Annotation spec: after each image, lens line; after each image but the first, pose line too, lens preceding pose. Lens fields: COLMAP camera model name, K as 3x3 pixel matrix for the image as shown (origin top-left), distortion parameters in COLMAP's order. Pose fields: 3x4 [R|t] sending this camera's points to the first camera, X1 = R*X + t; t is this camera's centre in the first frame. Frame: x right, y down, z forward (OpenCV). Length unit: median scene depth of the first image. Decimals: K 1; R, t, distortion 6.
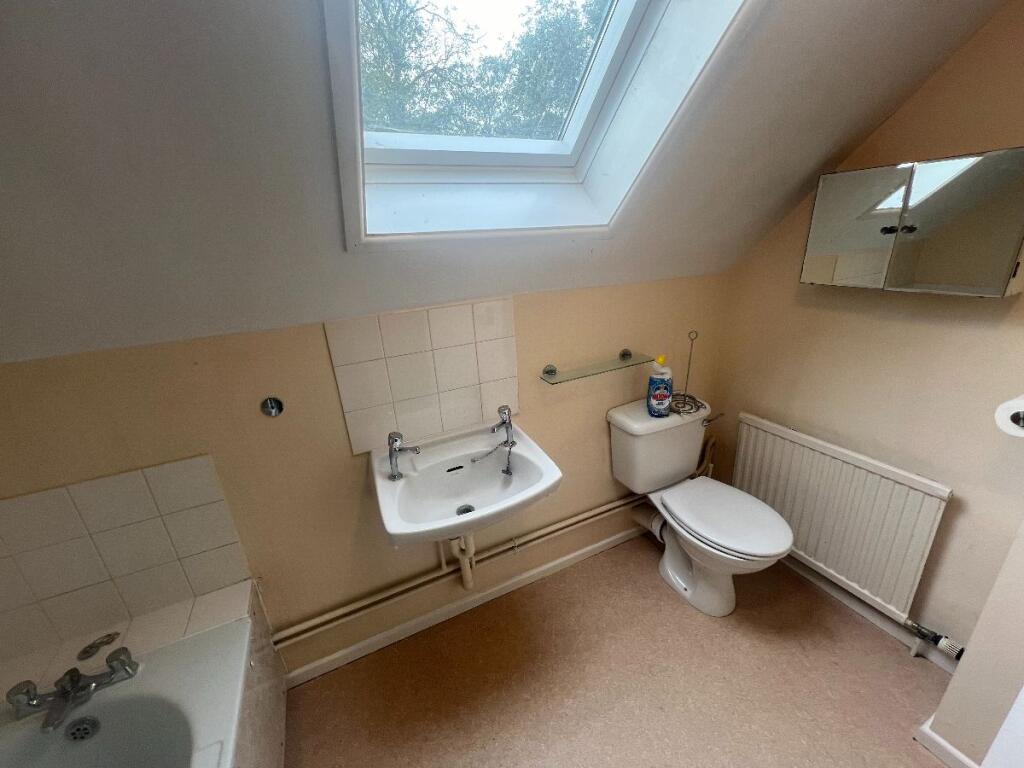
lens RADIAL K [[408.2, 0, 514.7], [0, 408.2, 382.9], [0, 0, 1]] dist [-0.004577, -0.000013]
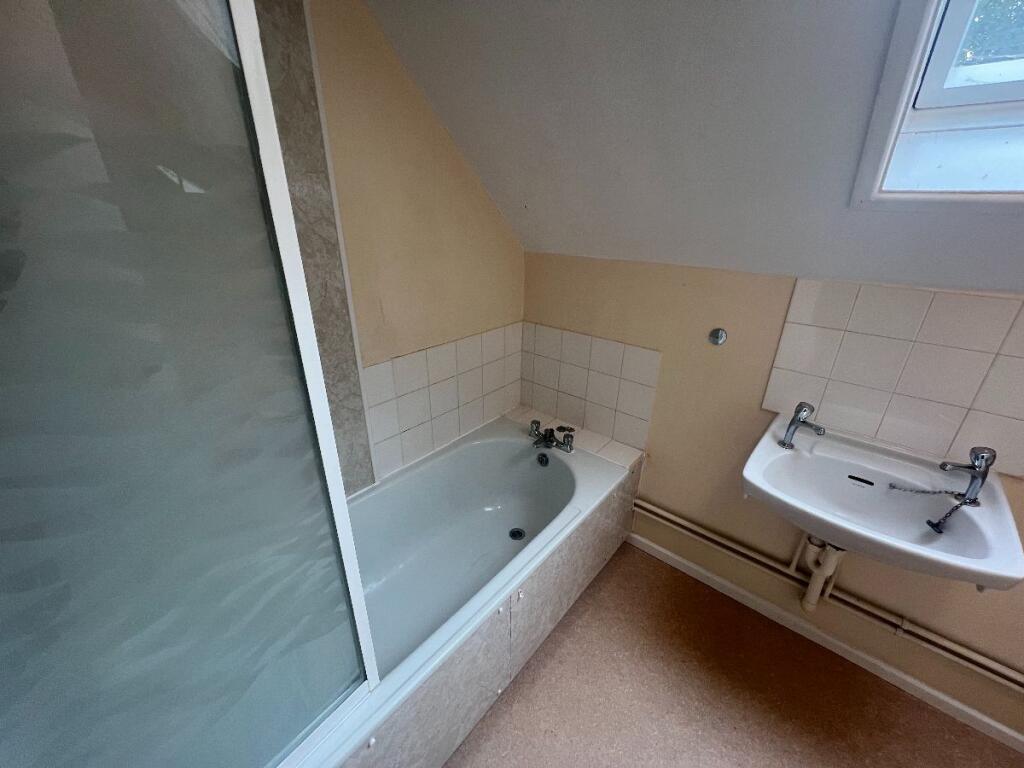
lens RADIAL K [[408.2, 0, 510.1], [0, 408.2, 385.0], [0, 0, 1]] dist [-0.004577, -0.000013]
pose [[0.394697, 0.419742, -0.817331, 0.187300], [-0.346661, 0.891840, 0.290600, 0.043708], [0.850906, 0.168637, 0.497515, -0.084582]]
